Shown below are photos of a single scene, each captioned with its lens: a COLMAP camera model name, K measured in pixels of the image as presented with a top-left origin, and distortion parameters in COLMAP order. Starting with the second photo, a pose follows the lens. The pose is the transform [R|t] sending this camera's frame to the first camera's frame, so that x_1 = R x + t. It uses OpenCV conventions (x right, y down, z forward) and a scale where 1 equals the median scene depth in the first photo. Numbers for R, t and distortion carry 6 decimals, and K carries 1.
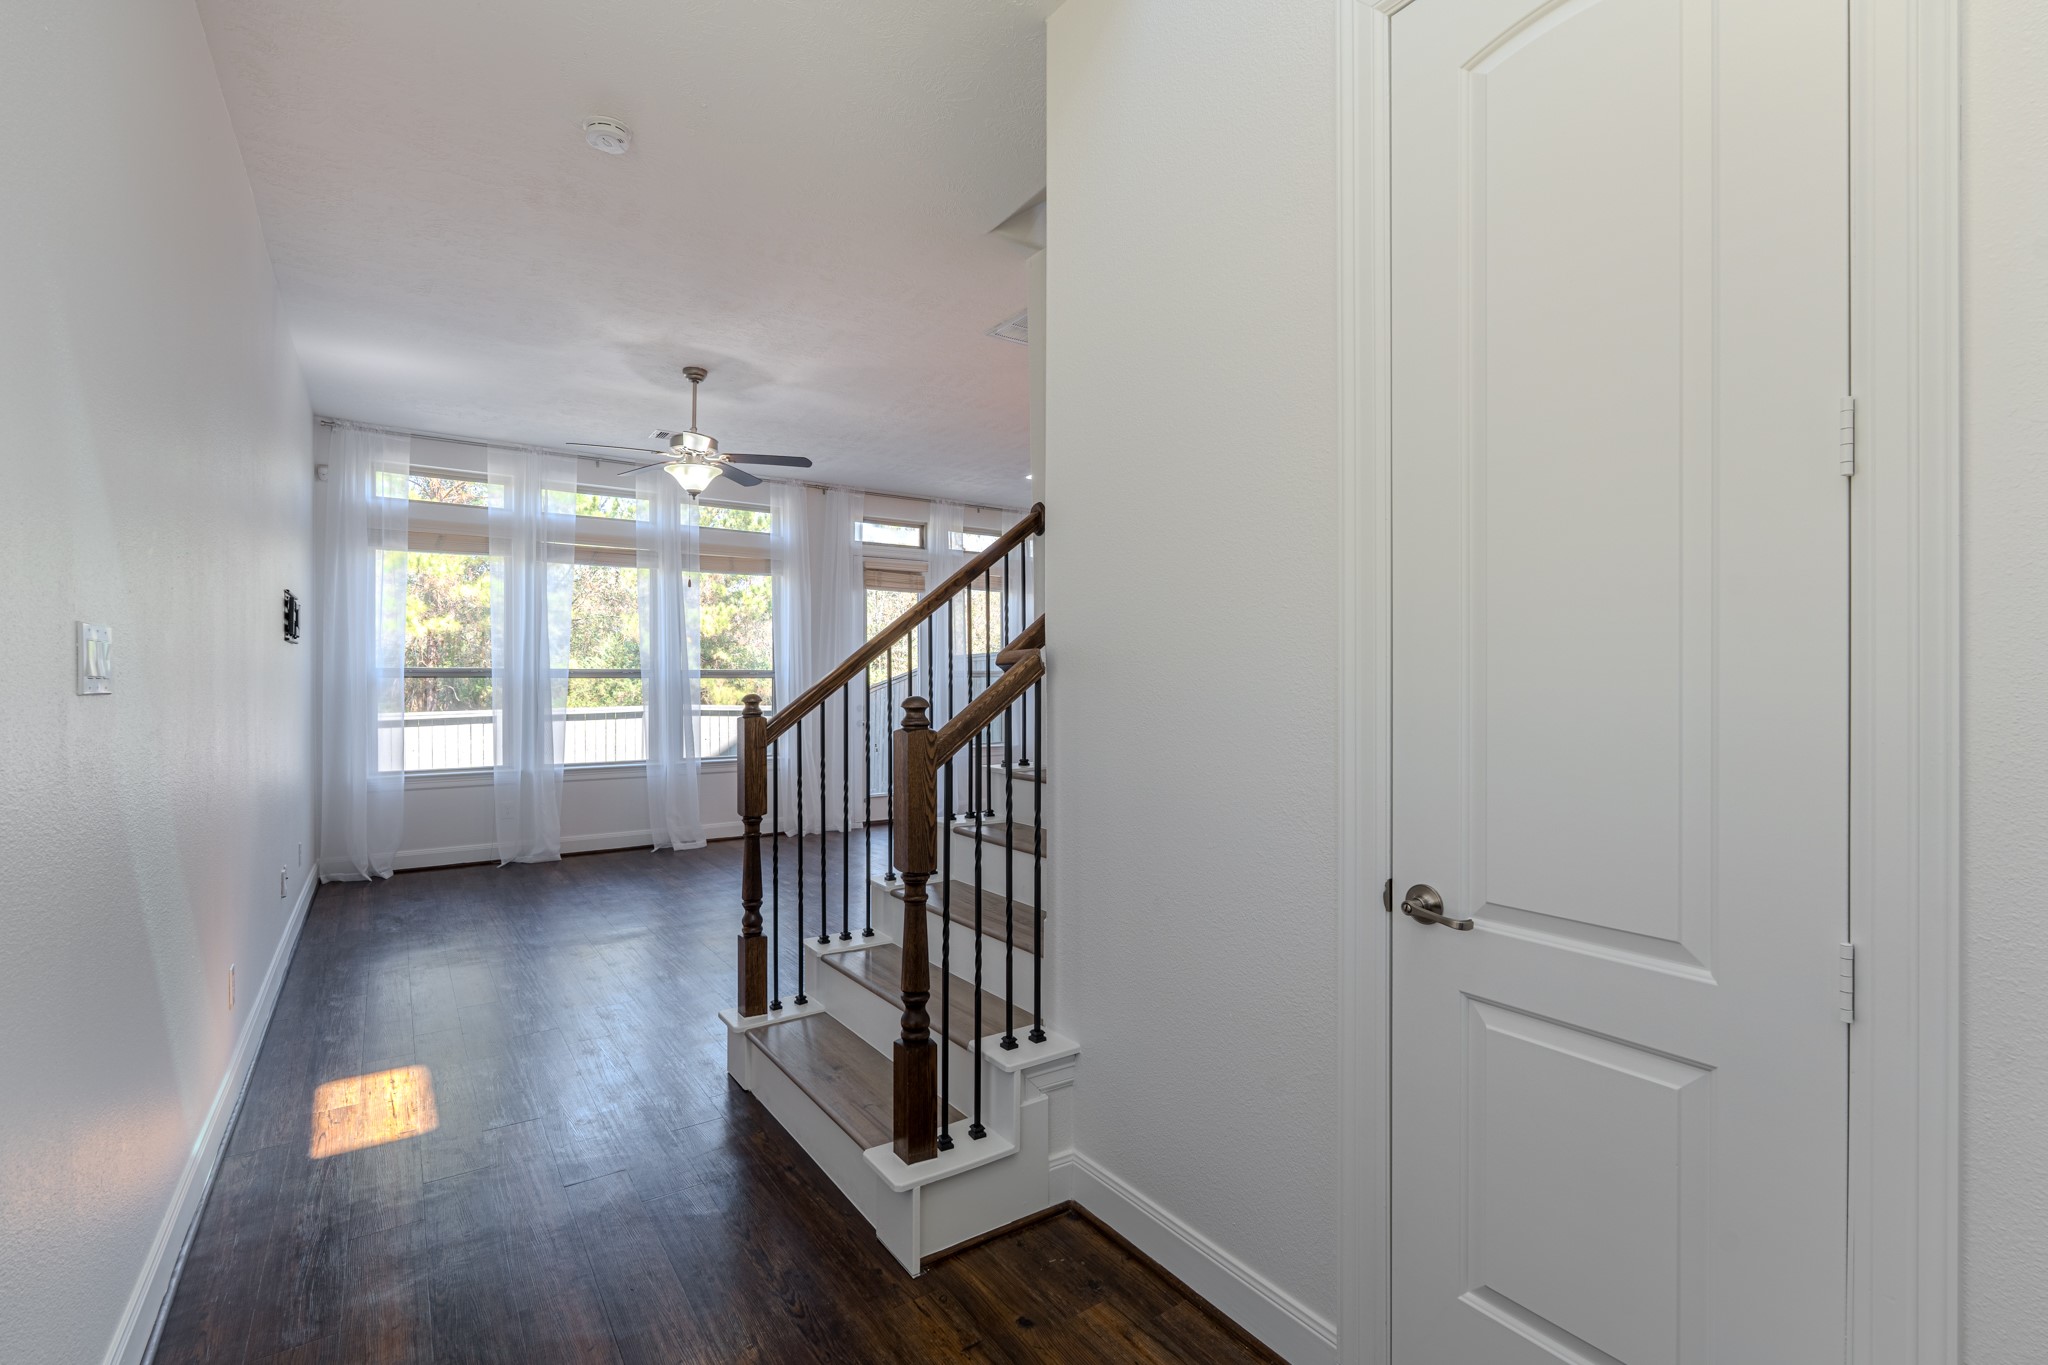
lens RADIAL K [[895.7, 0, 1017.8], [0, 895.7, 680.6], [0, 0, 1]] dist [-0.001857, 0.000177]
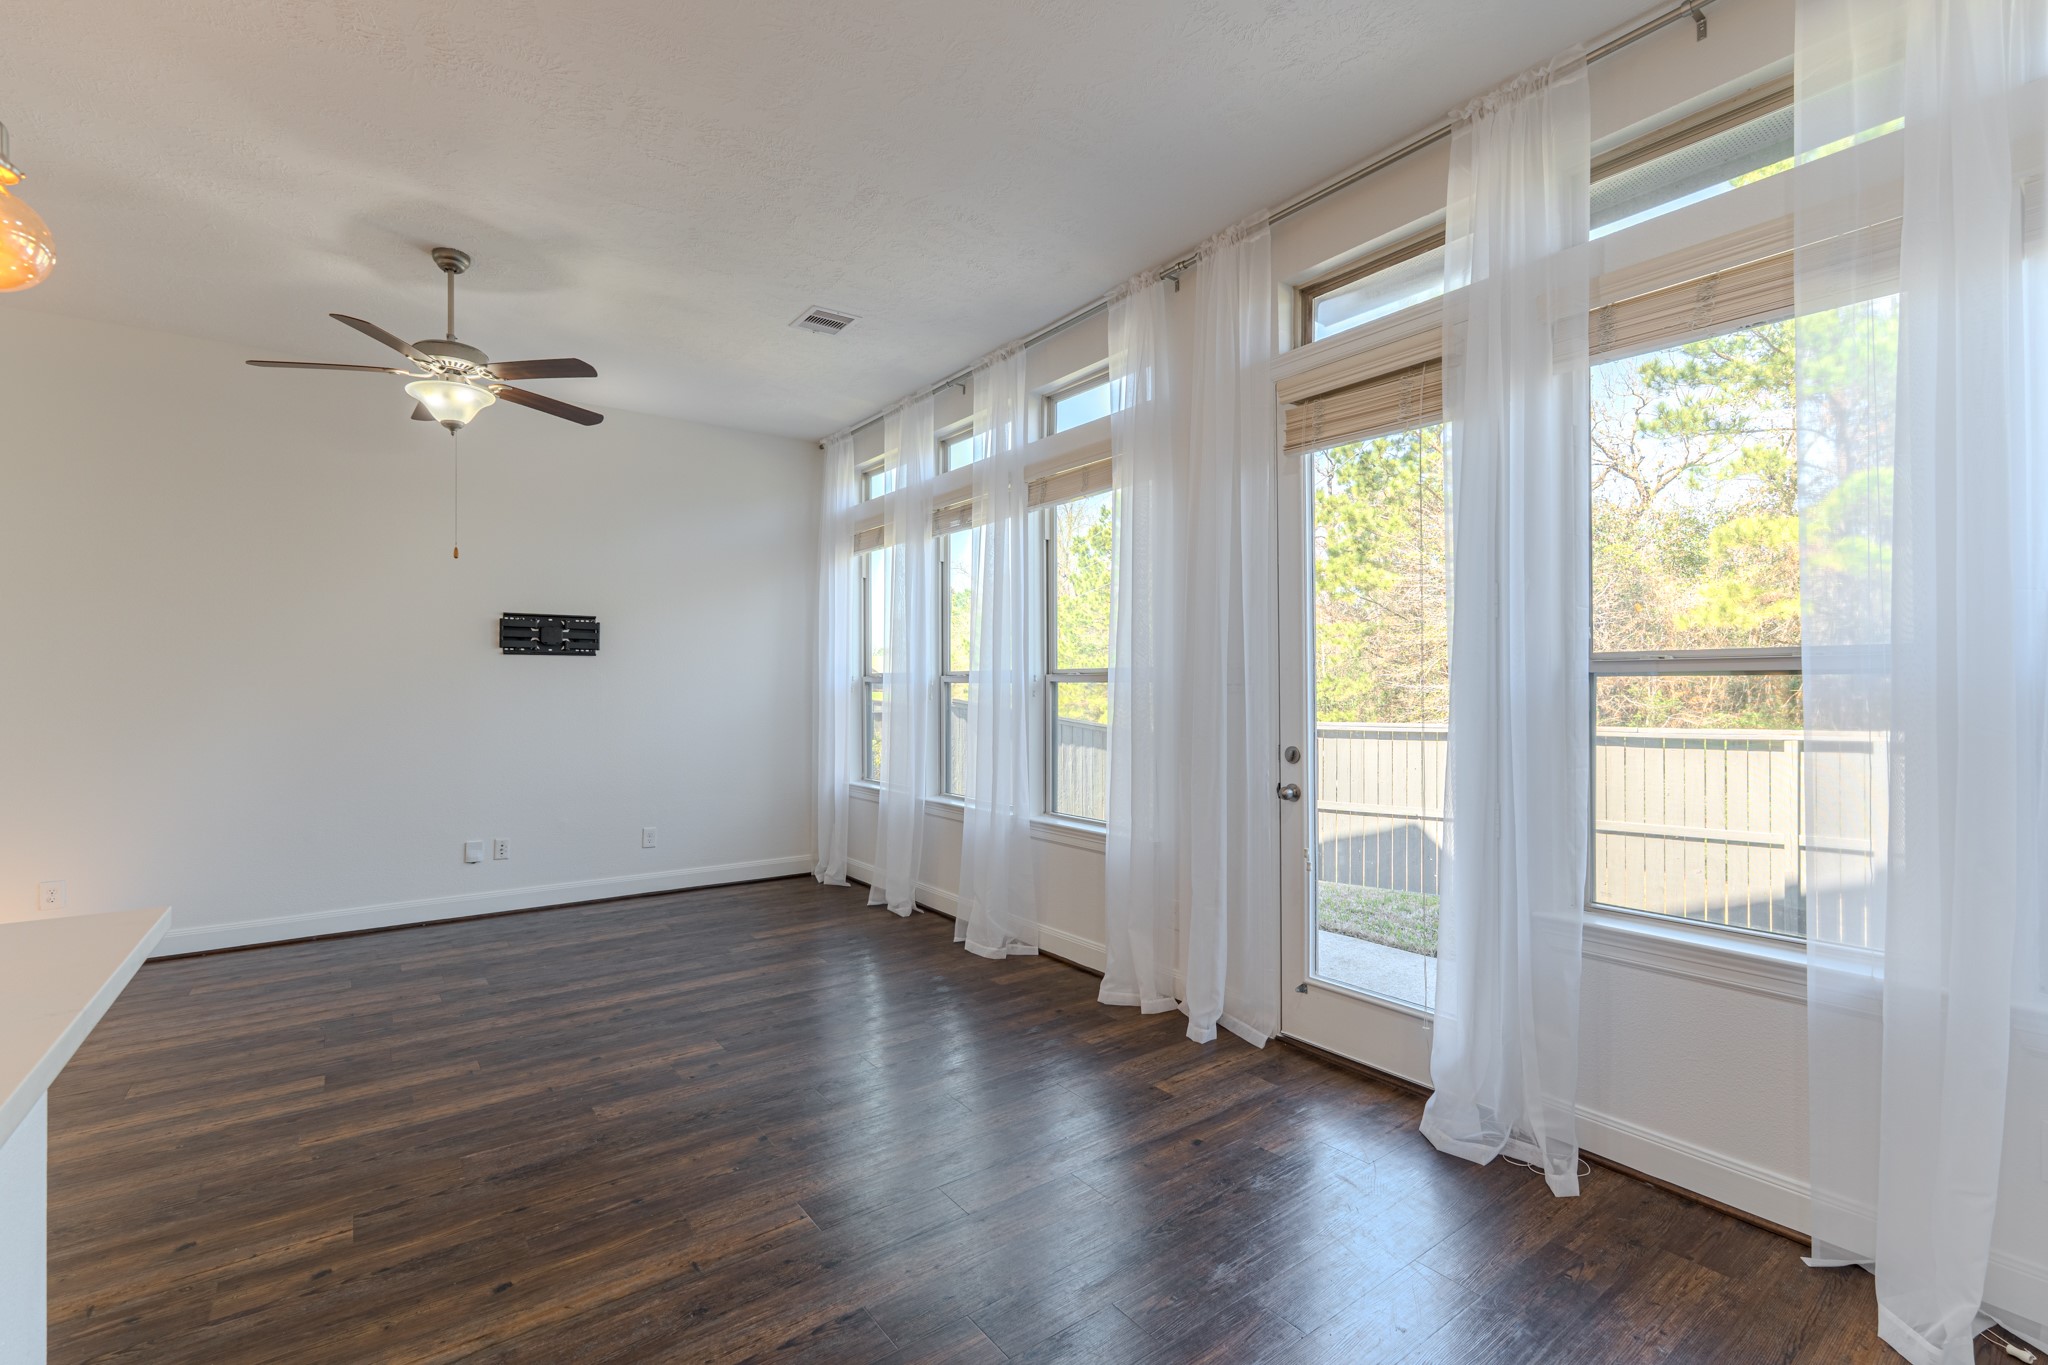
lens RADIAL K [[895.7, 0, 1017.8], [0, 895.7, 680.6], [0, 0, 1]] dist [-0.001857, 0.000177]
pose [[0.030712, -0.005986, -0.999510, 0.234807], [0.001228, 0.999982, -0.005952, -0.000916], [0.999528, -0.001044, 0.030718, 0.915456]]
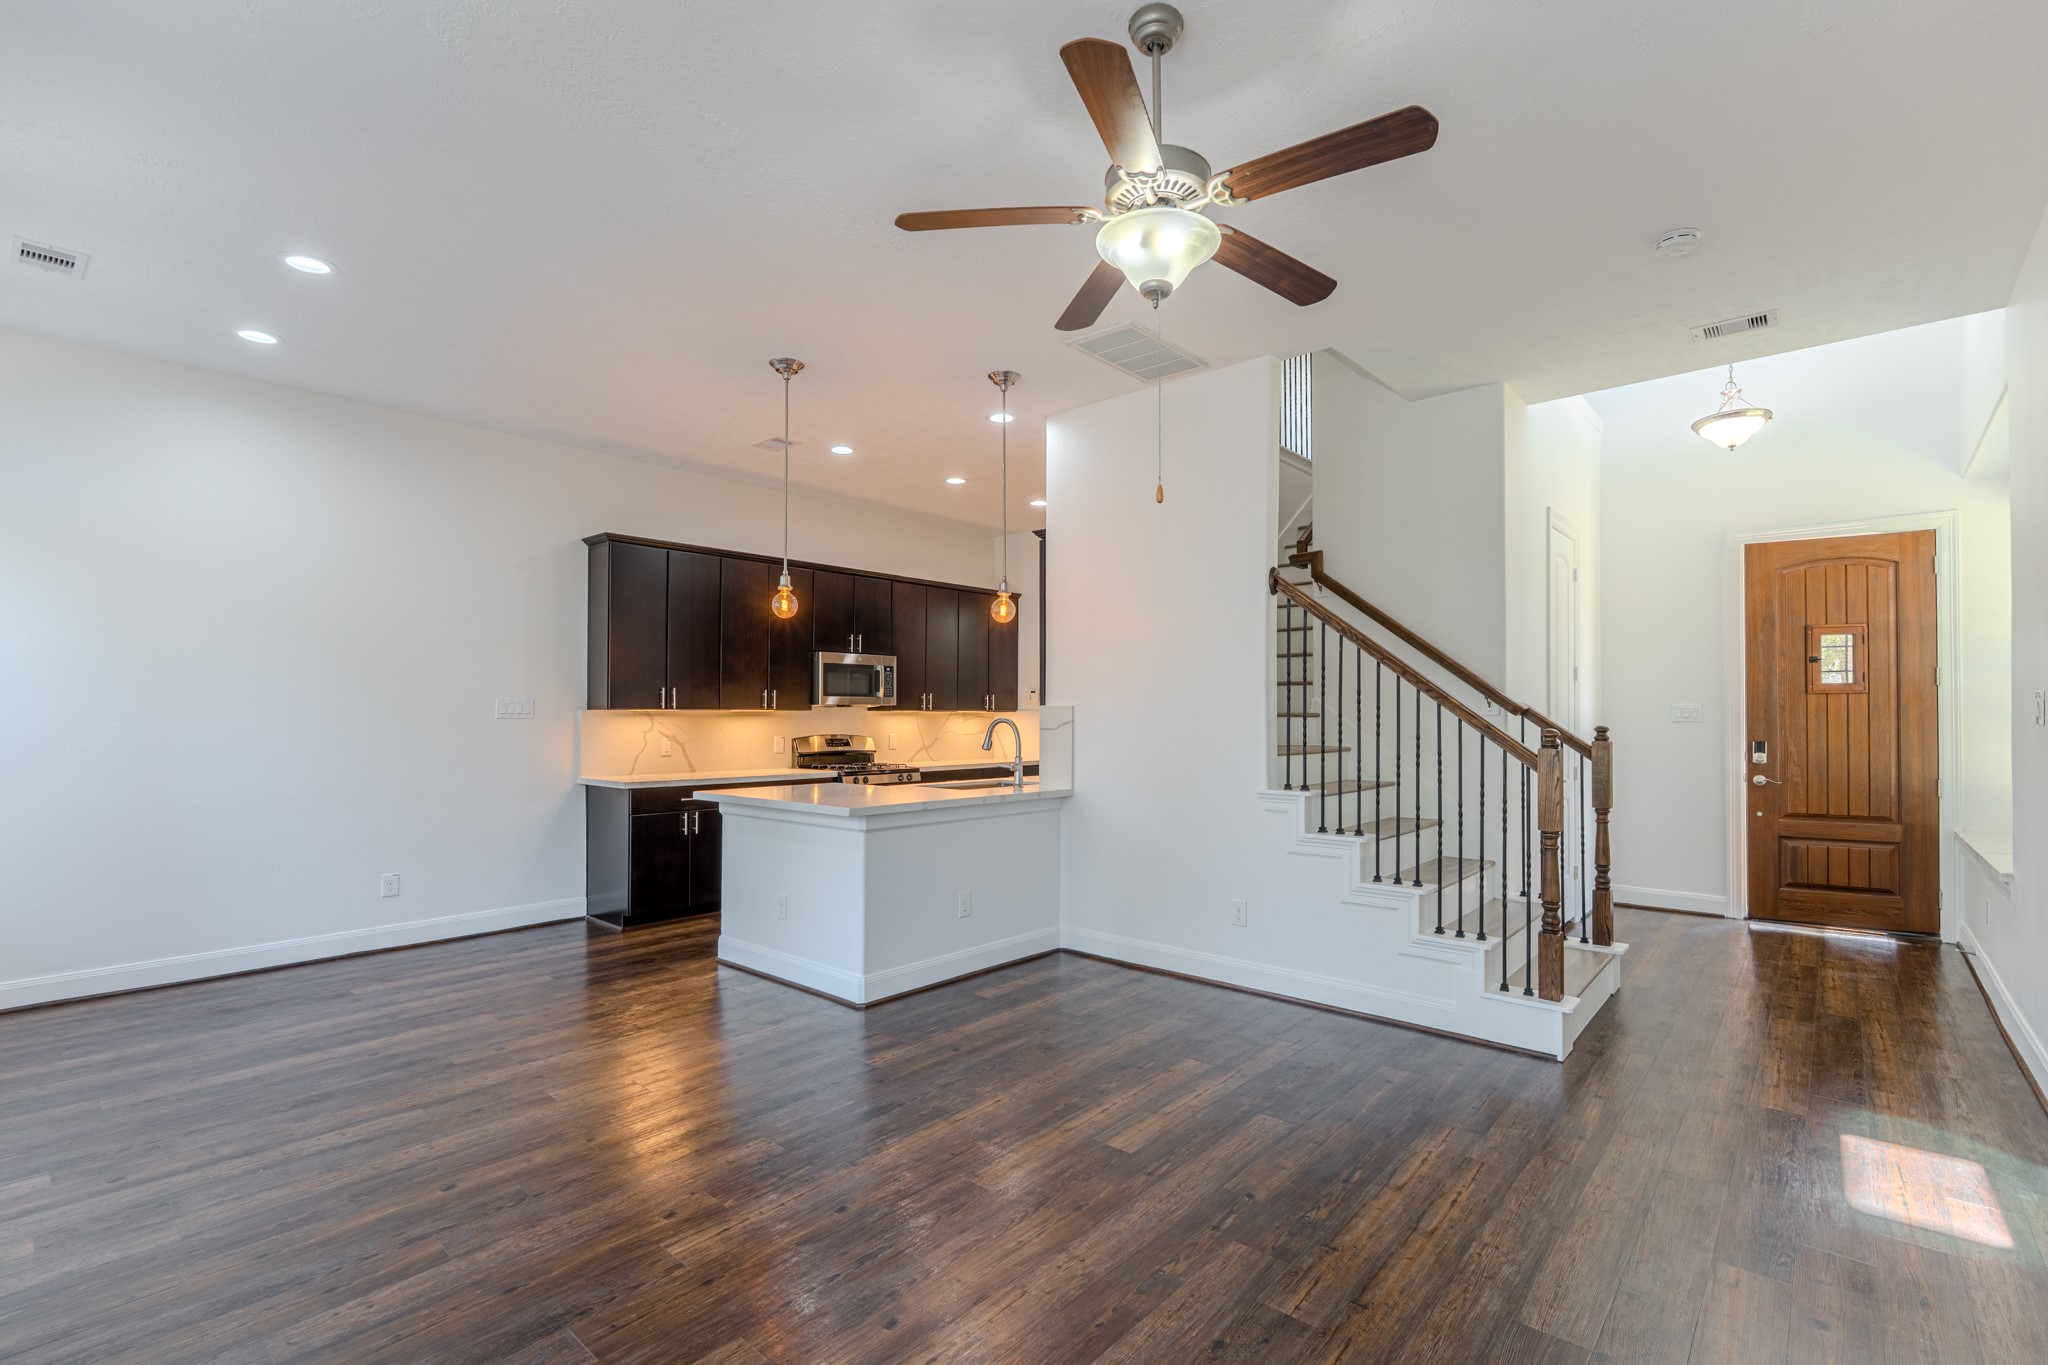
lens RADIAL K [[925.7, 0, 1032.2], [0, 925.7, 703.8], [0, 0, 1]] dist [-0.001094, 0.000369]
pose [[-0.236928, 0.013472, 0.971434, -0.507505], [0.000646, 0.999906, -0.013709, -0.000068], [-0.971527, -0.002621, -0.236914, 0.746932]]
